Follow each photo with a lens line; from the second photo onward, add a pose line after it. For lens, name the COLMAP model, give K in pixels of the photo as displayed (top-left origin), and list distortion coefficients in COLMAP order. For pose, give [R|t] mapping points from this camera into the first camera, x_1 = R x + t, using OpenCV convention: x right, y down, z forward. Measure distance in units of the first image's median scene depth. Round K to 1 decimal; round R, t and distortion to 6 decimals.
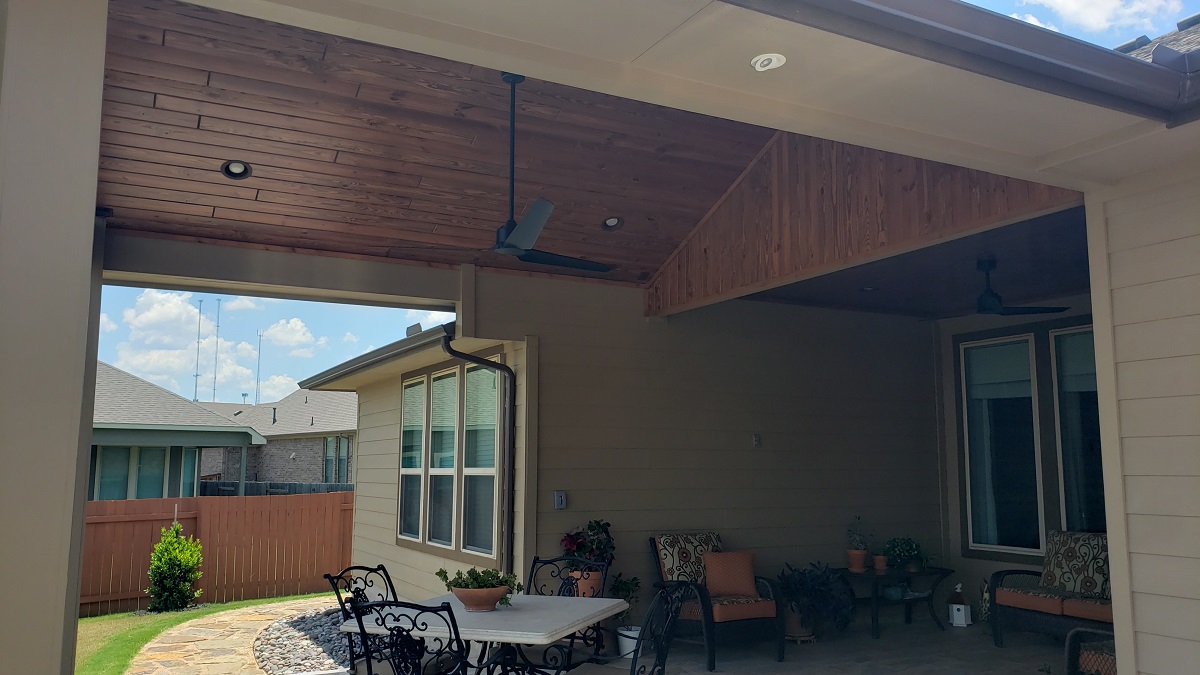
lens RADIAL K [[934.3, 0, 600.0], [0, 934.3, 337.5], [0, 0, 1]] dist [0.030032, 0.000925]
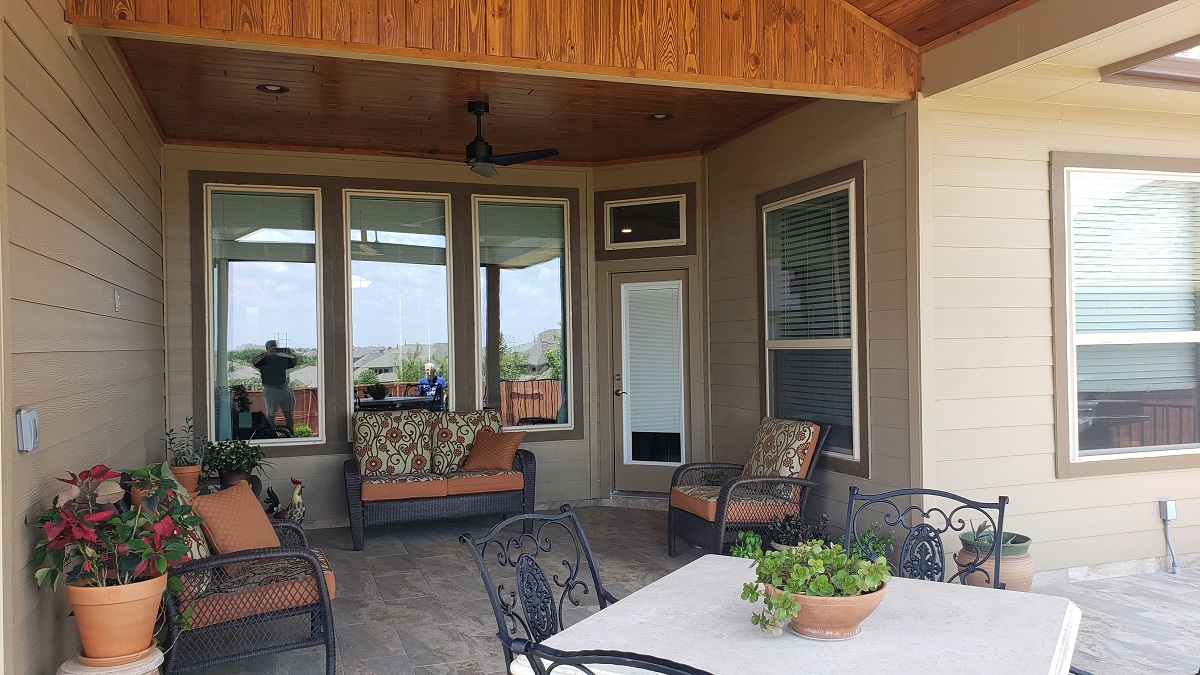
lens RADIAL K [[934.3, 0, 600.0], [0, 934.3, 337.5], [0, 0, 1]] dist [0.030032, 0.000925]
pose [[0.142651, 0.002616, 0.989770, -0.394134], [-0.118402, 0.992861, 0.014440, 0.098866], [-0.982666, -0.119250, 0.141943, 0.693443]]
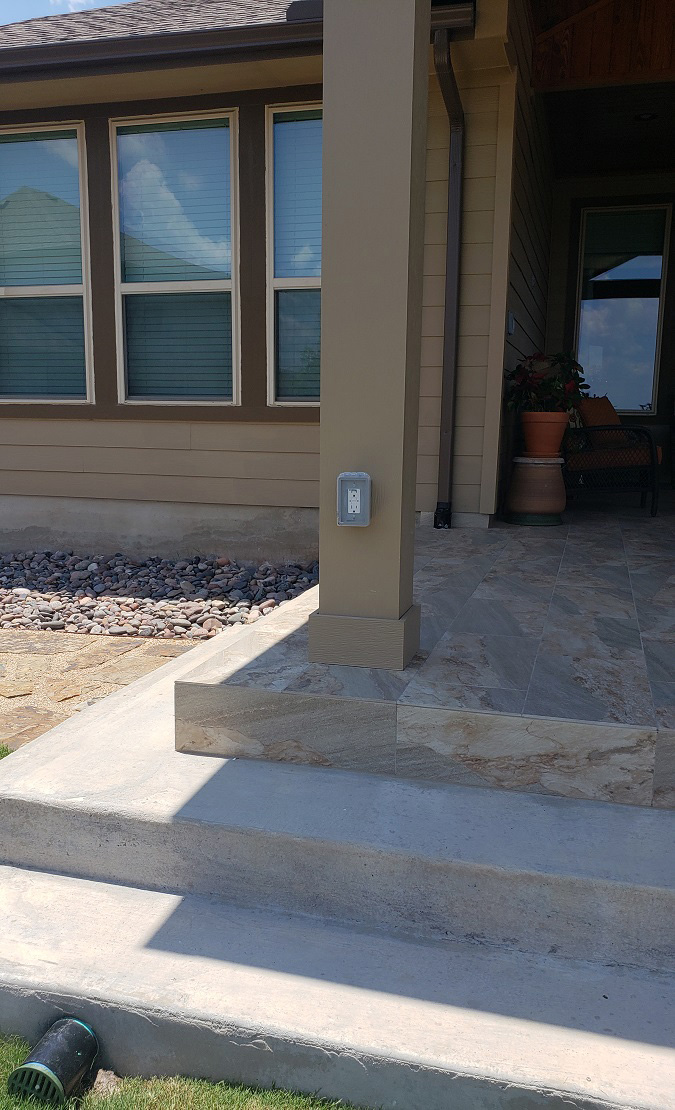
lens RADIAL K [[879.4, 0, 337.5], [0, 879.4, 555.0], [0, 0, 1]] dist [0.034937, 0.001184]
pose [[0.697066, -0.123423, 0.706304, -0.675909], [-0.108475, 0.955581, 0.274040, 0.175269], [-0.708754, -0.267641, 0.652715, 0.557326]]
